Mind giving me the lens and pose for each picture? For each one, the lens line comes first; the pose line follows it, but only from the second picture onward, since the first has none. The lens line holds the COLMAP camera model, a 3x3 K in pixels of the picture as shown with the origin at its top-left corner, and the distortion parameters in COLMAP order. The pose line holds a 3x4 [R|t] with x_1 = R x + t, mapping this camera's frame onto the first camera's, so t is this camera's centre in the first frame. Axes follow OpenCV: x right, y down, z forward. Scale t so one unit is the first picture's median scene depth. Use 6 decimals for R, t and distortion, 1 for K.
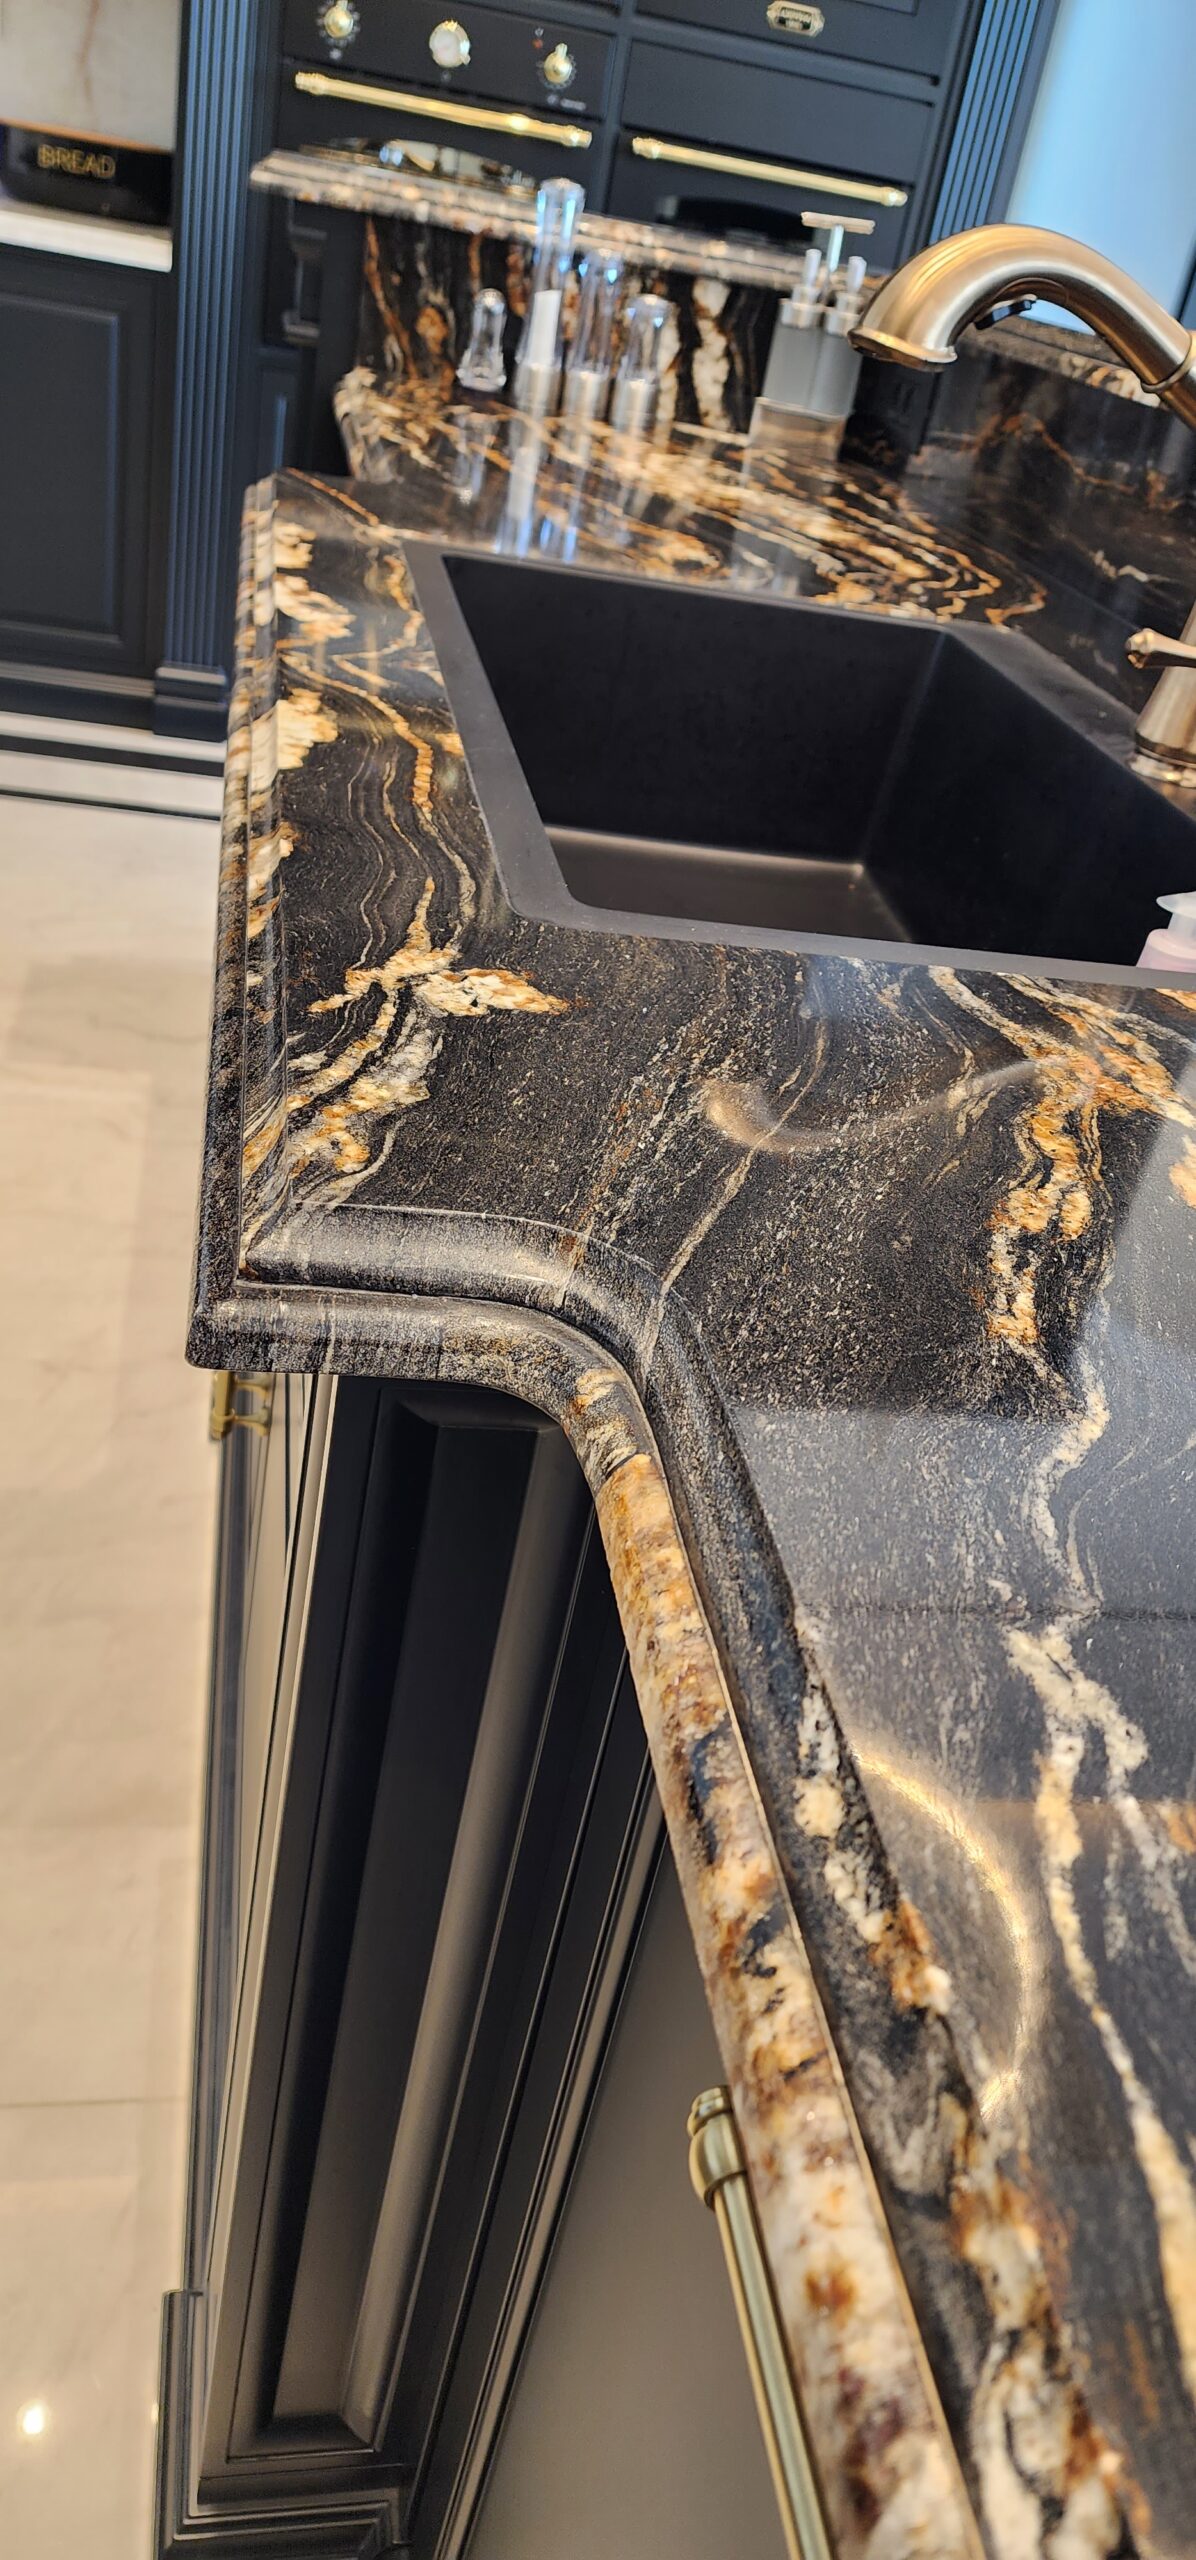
lens RADIAL K [[1761.3, 0, 572.3], [0, 1761.3, 1263.7], [0, 0, 1]] dist [0.054102, -0.030638]
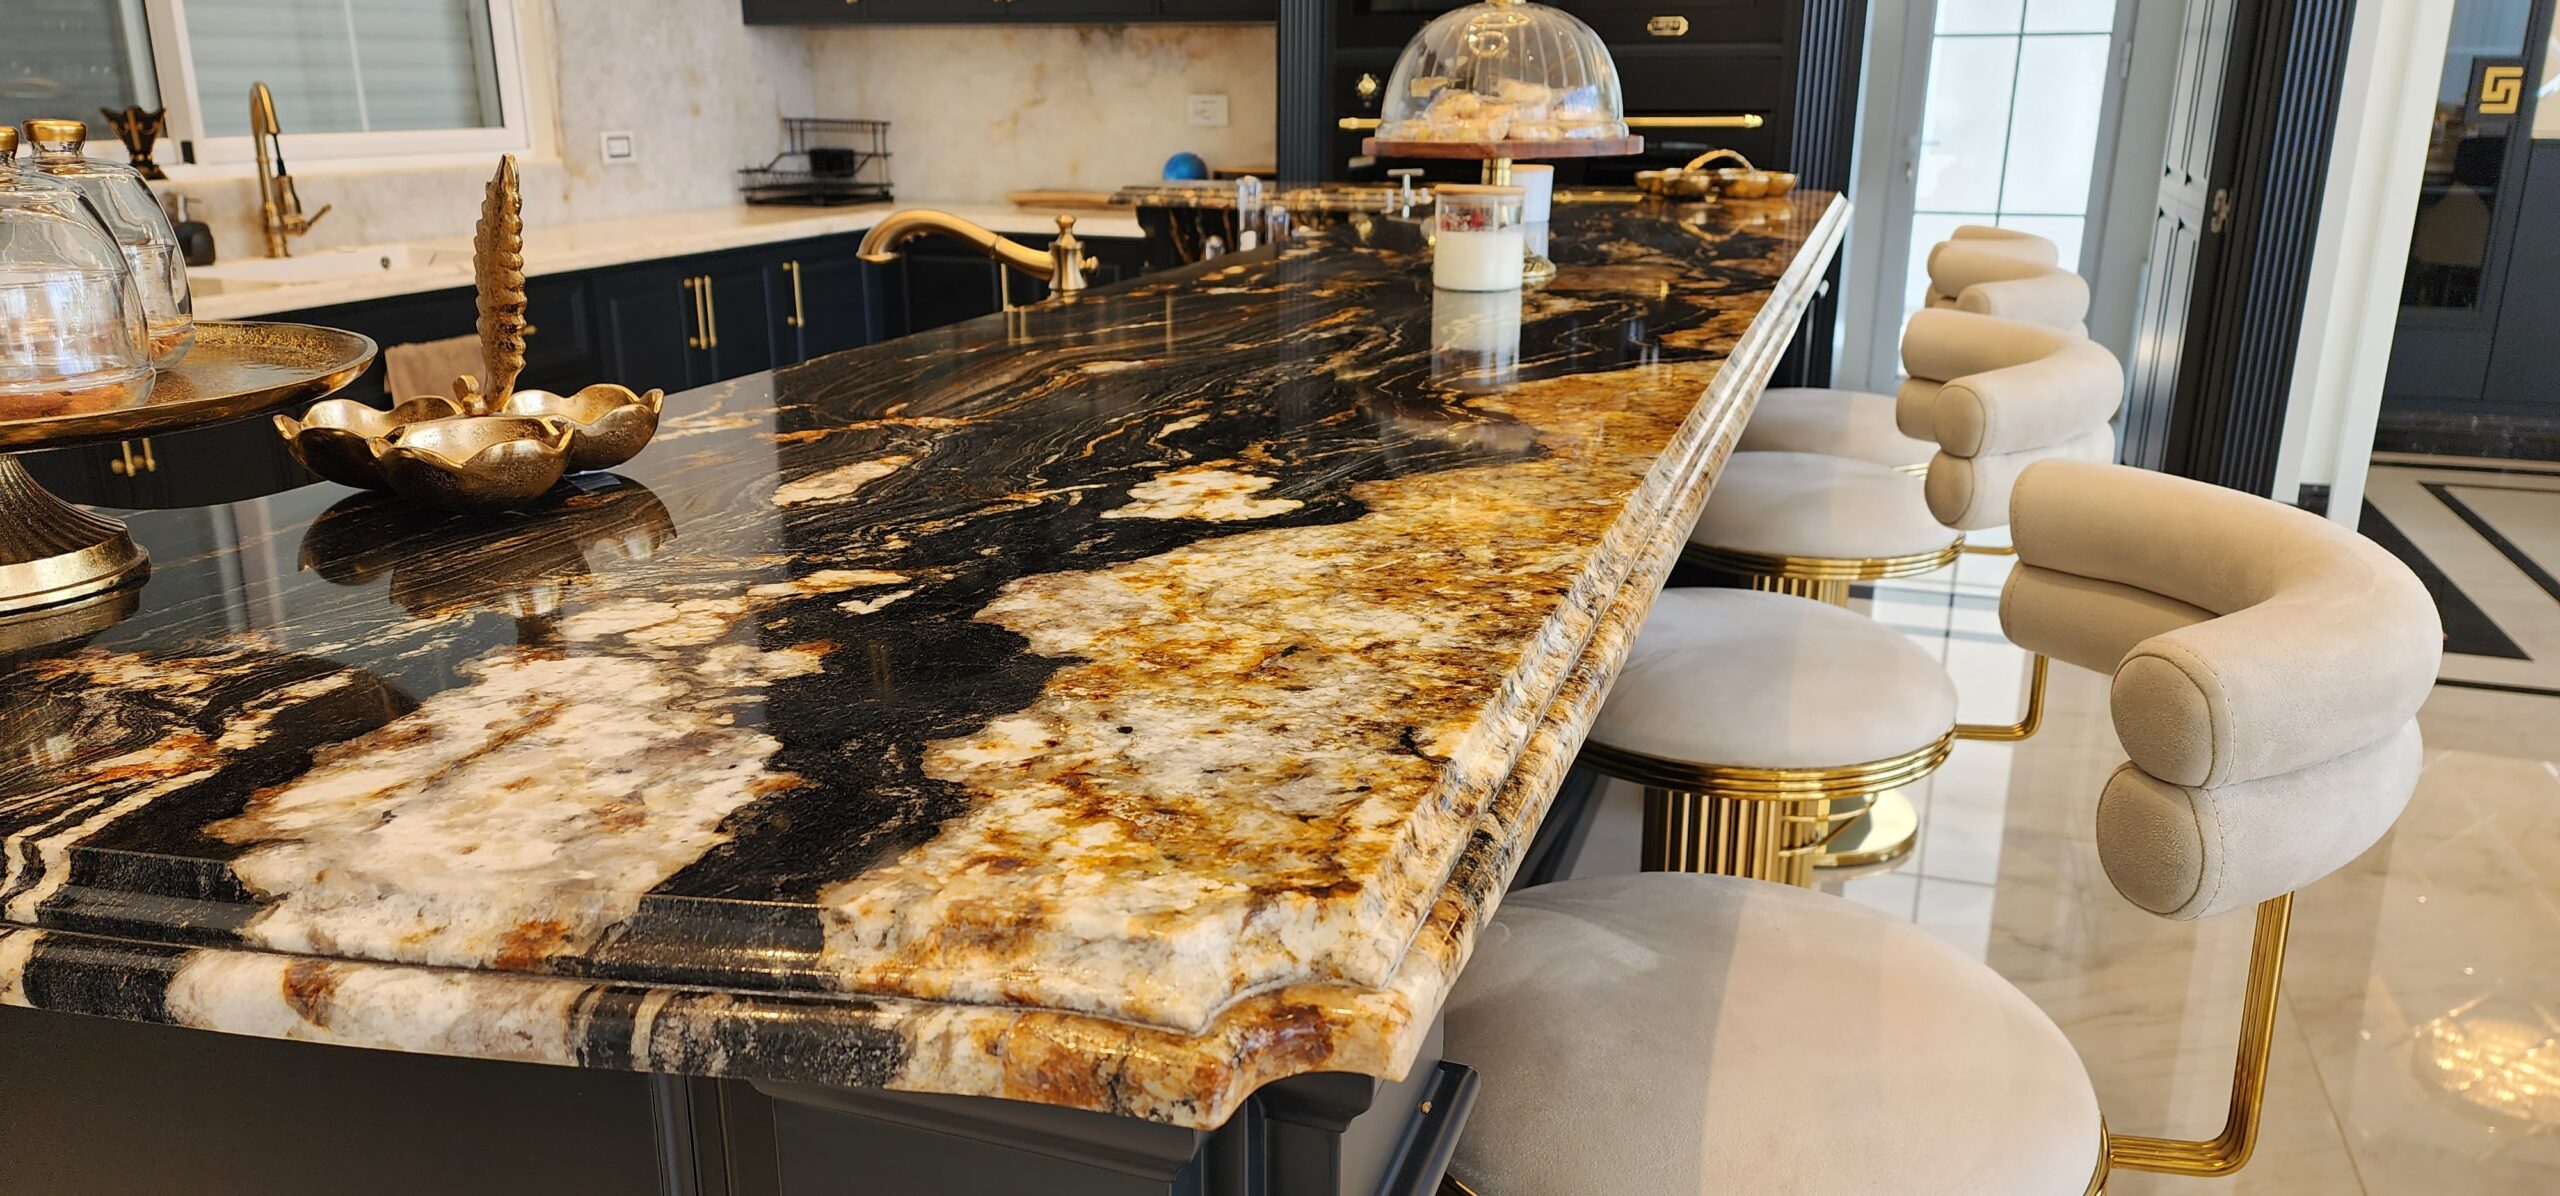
lens RADIAL K [[1761.3, 0, 1247.1], [0, 1761.3, 629.4], [0, 0, 1]] dist [0.054102, -0.030638]
pose [[0.863660, -0.019324, -0.503704, 0.825018], [-0.123319, 0.960800, -0.248305, 0.248647], [0.488757, 0.276568, 0.827422, -0.310286]]
